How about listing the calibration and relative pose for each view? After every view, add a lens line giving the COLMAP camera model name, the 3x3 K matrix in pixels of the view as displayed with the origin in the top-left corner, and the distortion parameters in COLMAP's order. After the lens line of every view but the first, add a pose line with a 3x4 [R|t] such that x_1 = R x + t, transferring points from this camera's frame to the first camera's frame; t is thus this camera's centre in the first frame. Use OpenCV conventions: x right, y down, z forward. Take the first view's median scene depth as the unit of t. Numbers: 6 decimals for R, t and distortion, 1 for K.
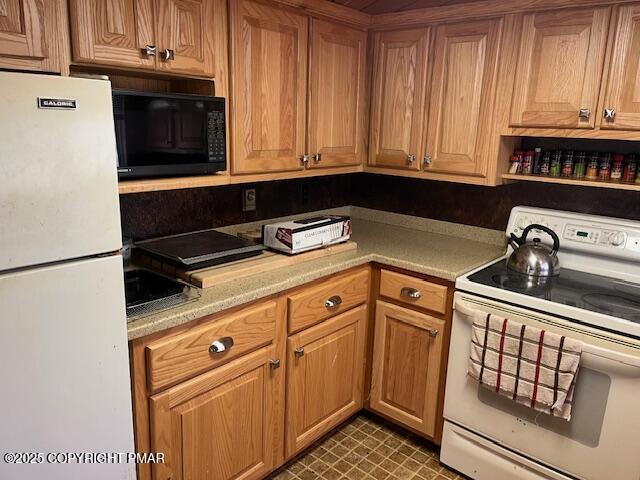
lens RADIAL K [[477.7, 0, 319.5], [0, 477.7, 234.0], [0, 0, 1]] dist [0.013659, -0.008415]
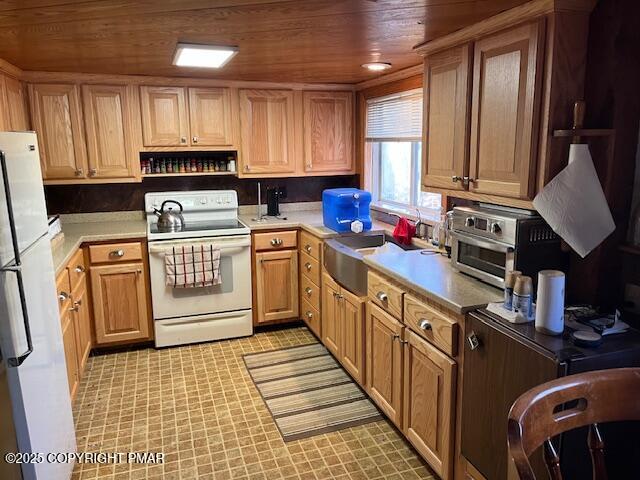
lens RADIAL K [[477.7, 0, 320.6], [0, 477.7, 239.0], [0, 0, 1]] dist [0.013659, -0.008415]
pose [[0.507880, -0.209551, 0.835552, -0.783373], [0.218254, 0.969615, 0.110509, 0.048469], [-0.833321, 0.126237, 0.538183, -0.425892]]
